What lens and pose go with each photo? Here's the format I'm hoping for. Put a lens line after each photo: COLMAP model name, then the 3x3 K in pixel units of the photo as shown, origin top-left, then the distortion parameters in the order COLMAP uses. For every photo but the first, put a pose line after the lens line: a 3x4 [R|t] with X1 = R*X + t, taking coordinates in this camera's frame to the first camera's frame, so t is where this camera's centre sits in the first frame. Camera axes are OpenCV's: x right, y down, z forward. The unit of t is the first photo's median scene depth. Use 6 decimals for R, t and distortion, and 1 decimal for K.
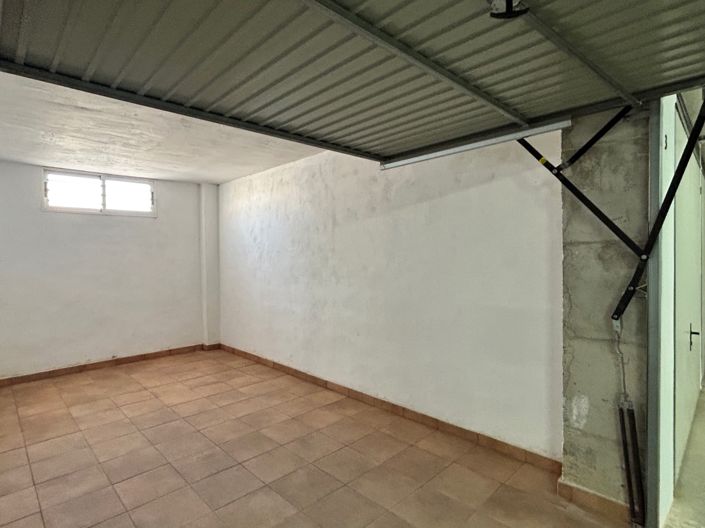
lens RADIAL K [[382.4, 0, 351.4], [0, 382.4, 261.8], [0, 0, 1]] dist [-0.001664, 0.003675]
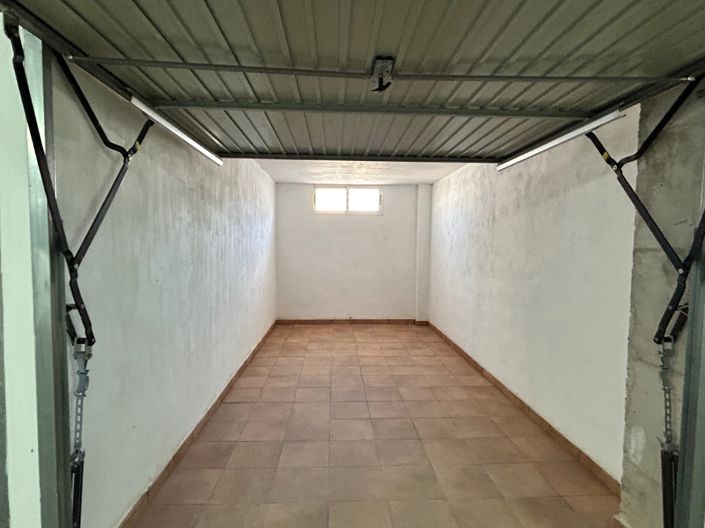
lens RADIAL K [[382.4, 0, 355.5], [0, 382.4, 265.6], [0, 0, 1]] dist [-0.001664, 0.003675]
pose [[0.752528, 0.060670, -0.655760, 0.425350], [-0.030906, 0.997904, 0.056858, -0.027150], [0.657835, -0.022520, 0.752825, -0.036765]]
